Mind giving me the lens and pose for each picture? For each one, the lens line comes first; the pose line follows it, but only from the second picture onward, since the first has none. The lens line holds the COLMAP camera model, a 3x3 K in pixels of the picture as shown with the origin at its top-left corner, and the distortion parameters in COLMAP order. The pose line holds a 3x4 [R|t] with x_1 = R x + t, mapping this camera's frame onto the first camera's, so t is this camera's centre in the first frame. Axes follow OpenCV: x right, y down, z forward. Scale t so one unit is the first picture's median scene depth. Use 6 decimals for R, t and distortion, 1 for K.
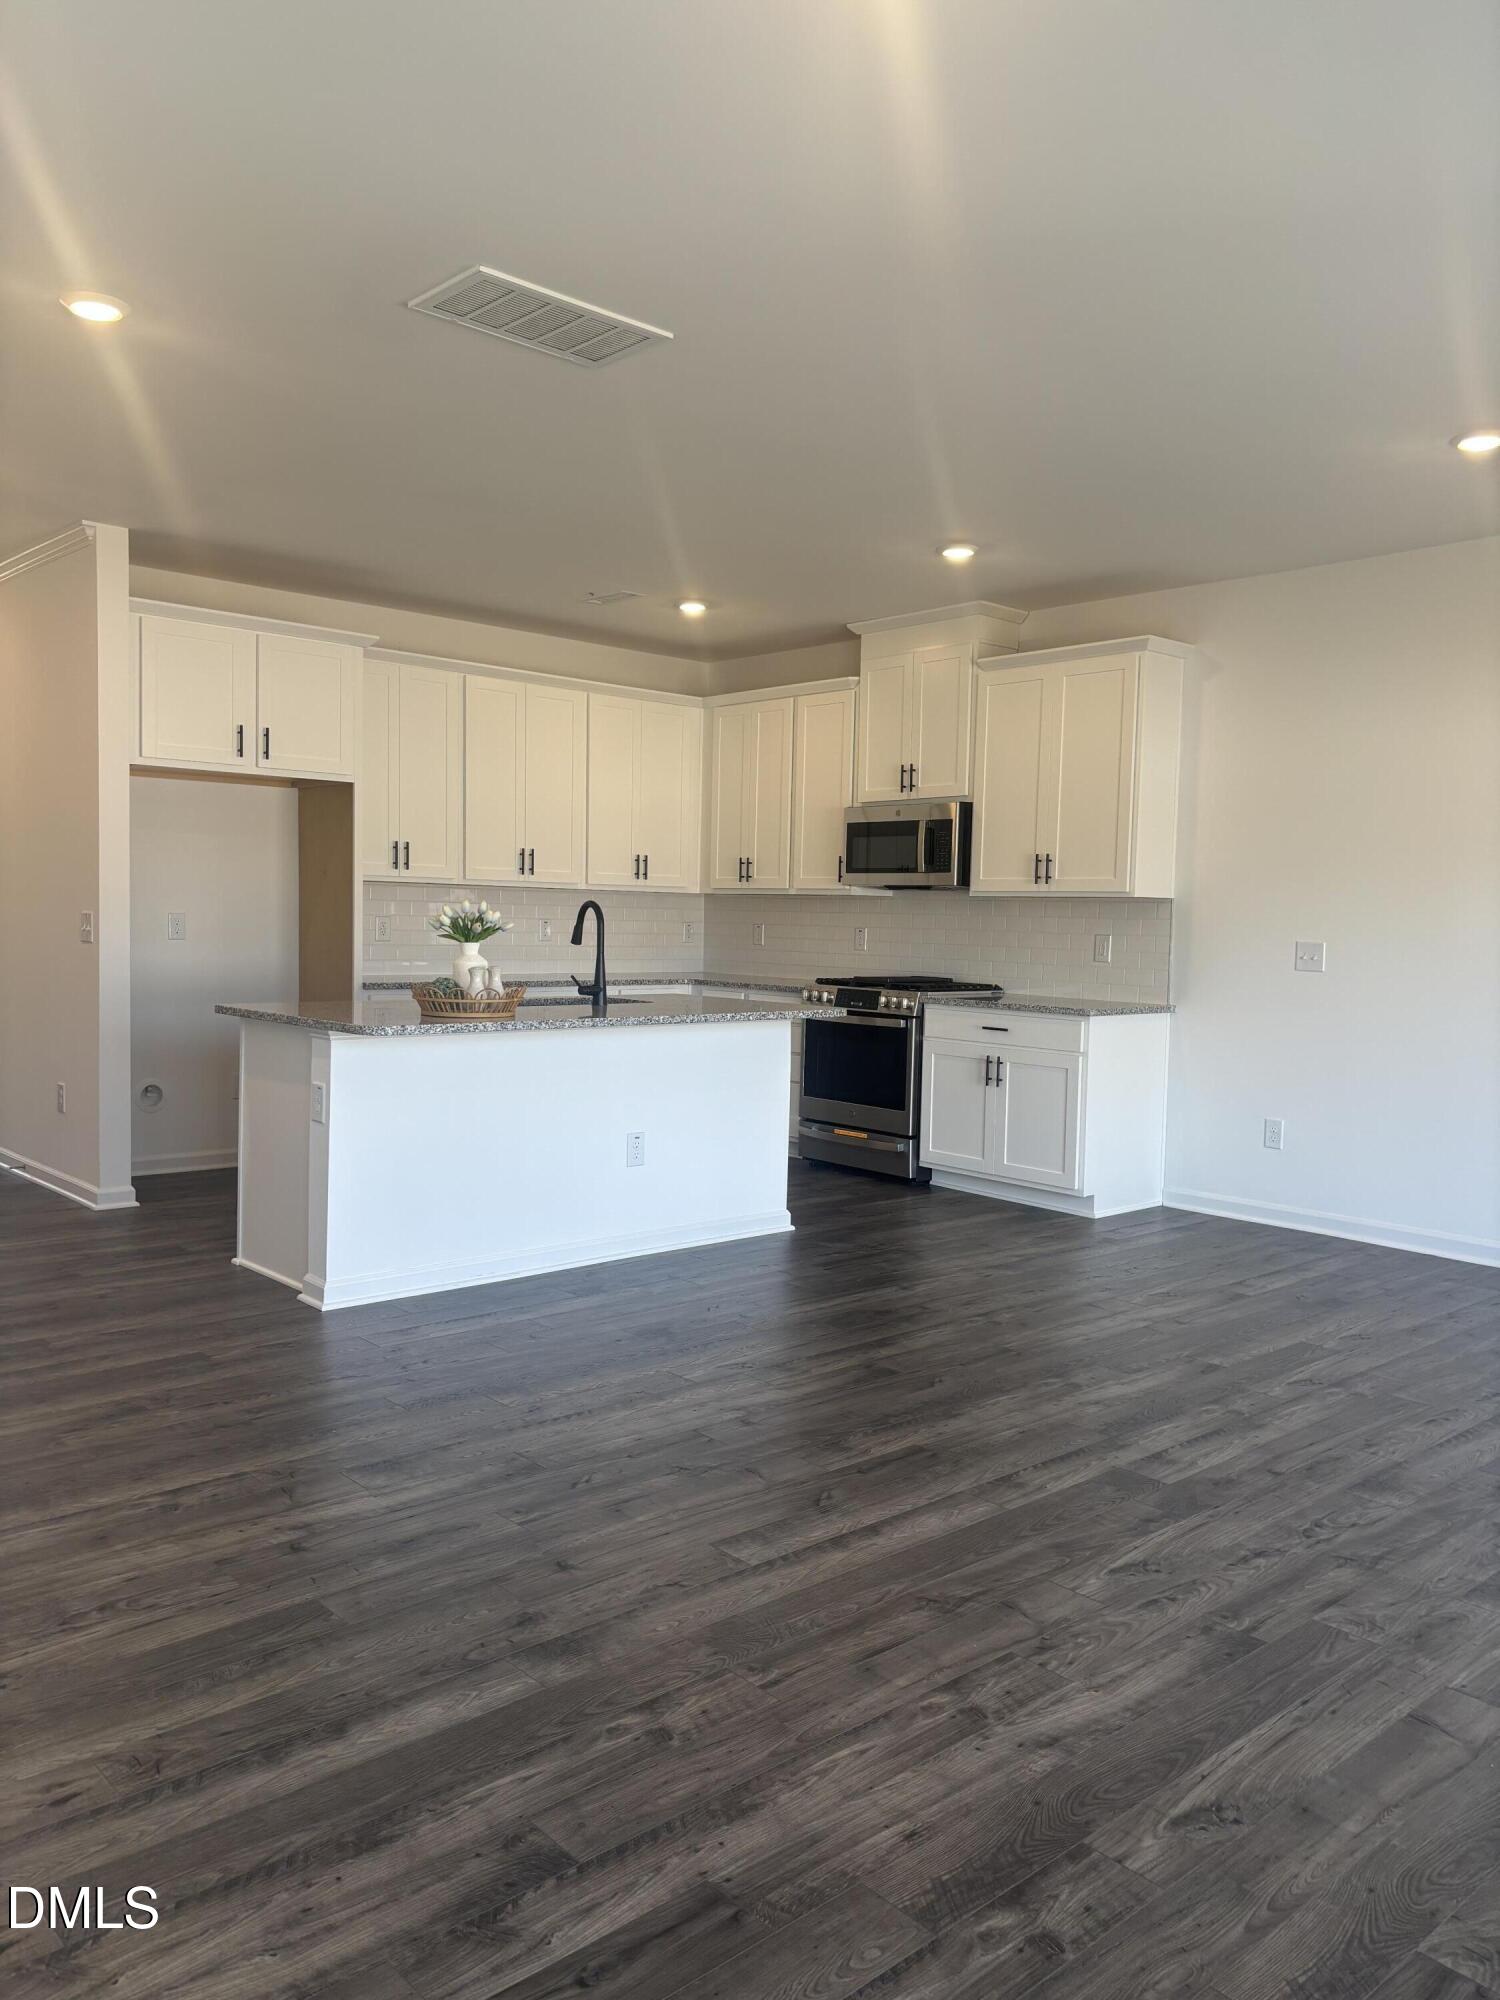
lens RADIAL K [[1505.3, 0, 748.8], [0, 1505.3, 1003.0], [0, 0, 1]] dist [0.008415, 0.001013]
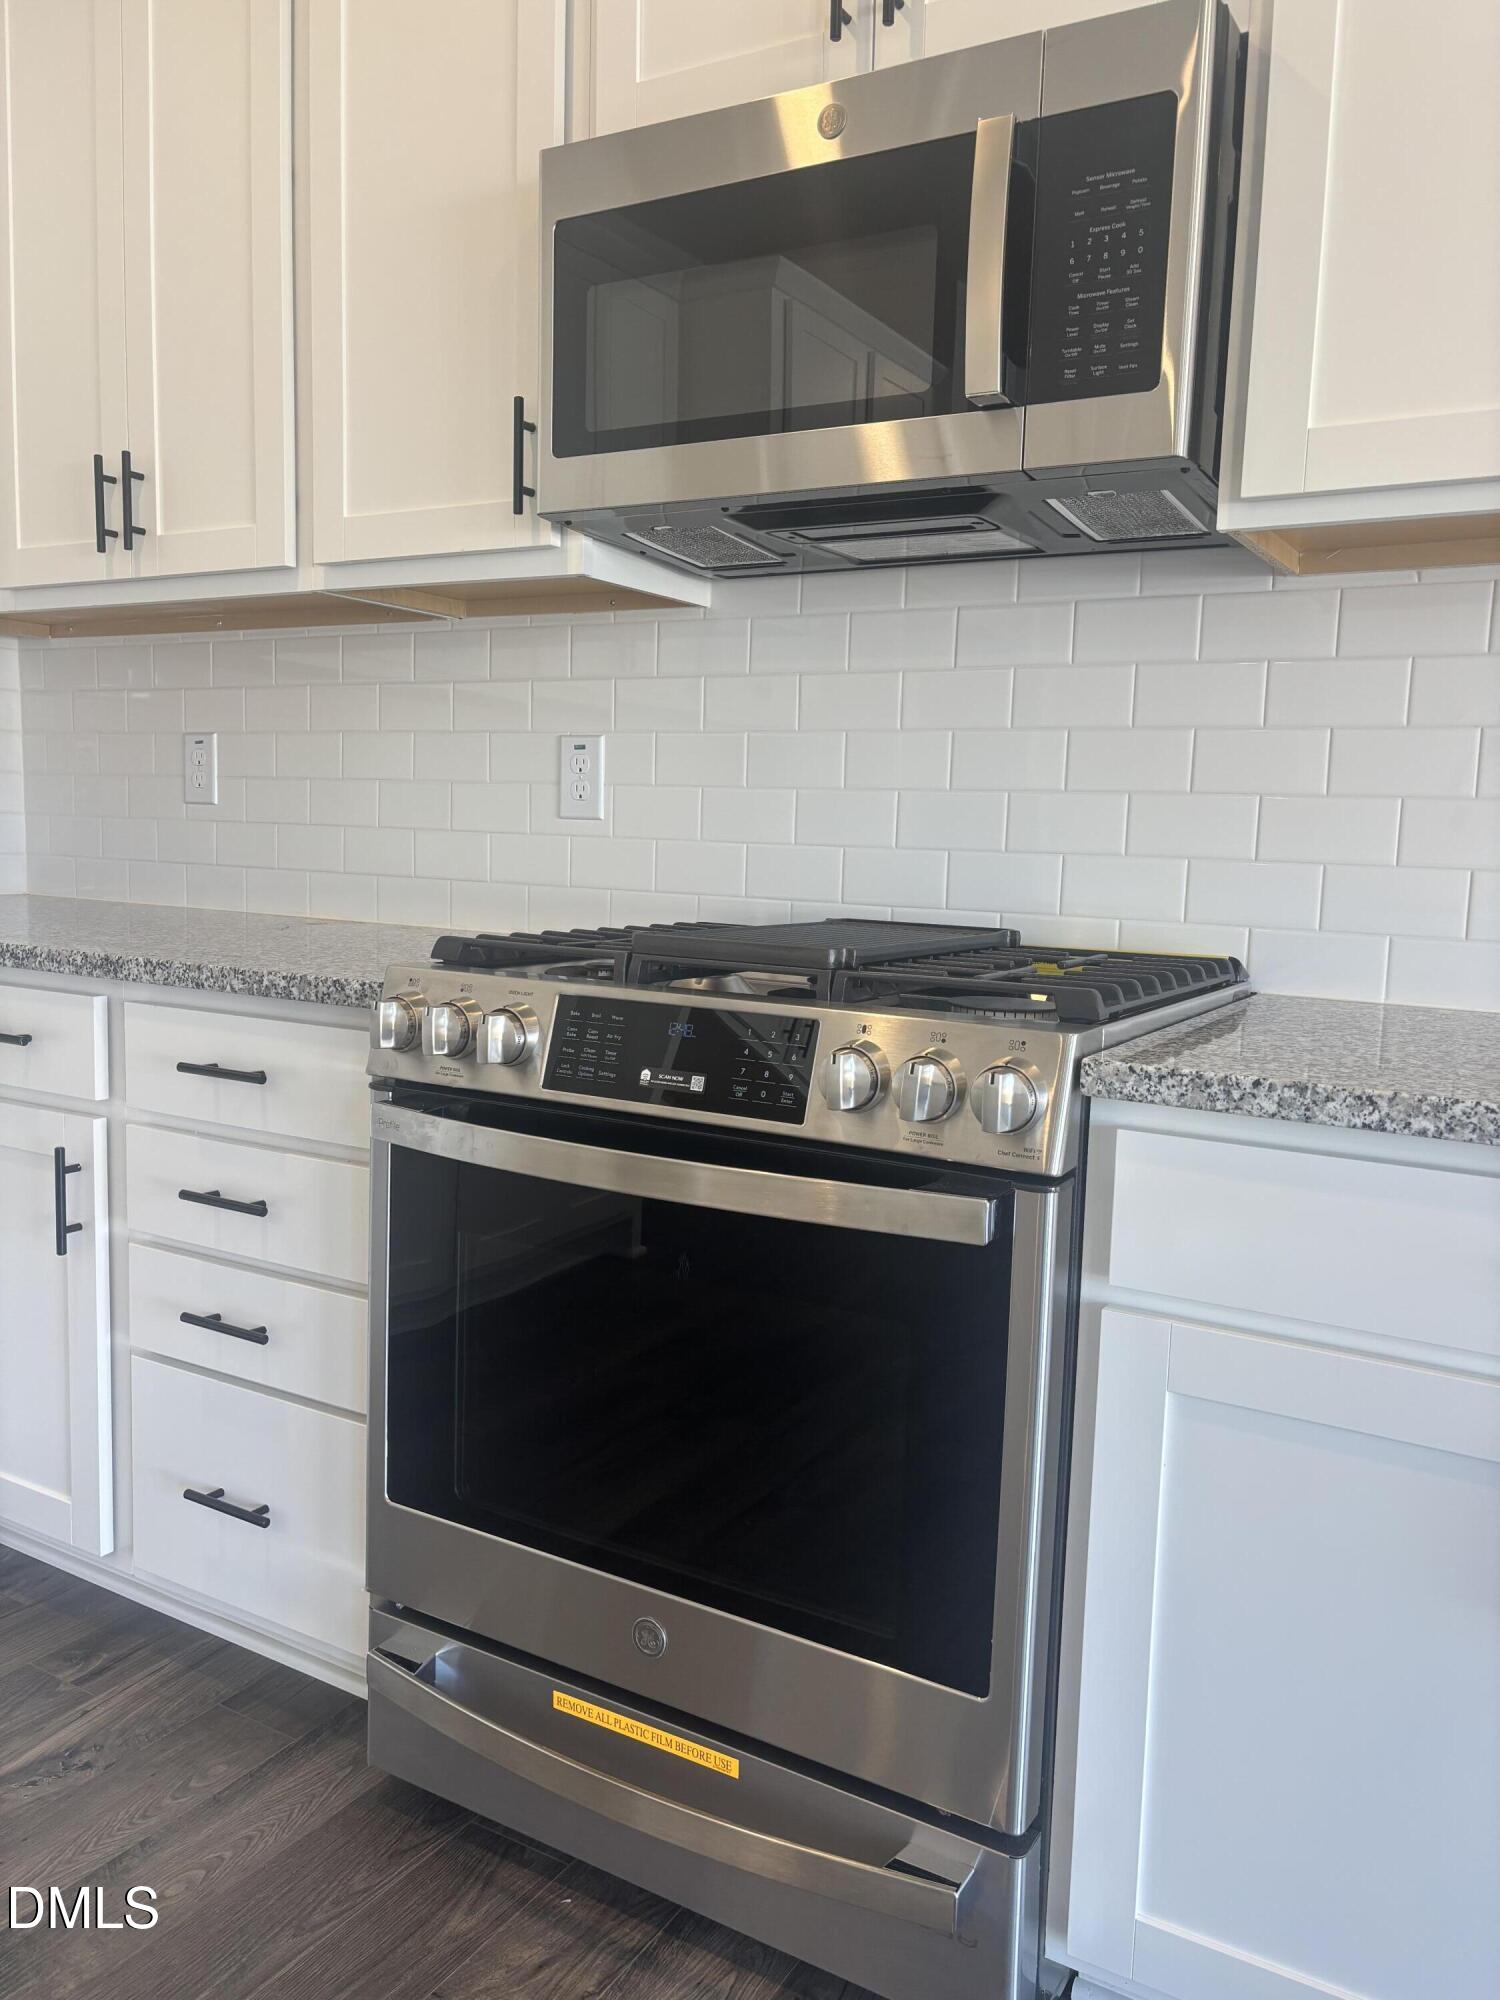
lens RADIAL K [[1505.3, 0, 745.0], [0, 1505.3, 1005.7], [0, 0, 1]] dist [0.008415, 0.001013]
pose [[0.954538, -0.027180, 0.296847, 0.023476], [0.008306, 0.997873, 0.064659, -0.020467], [-0.297973, -0.059254, 0.952733, 0.797268]]
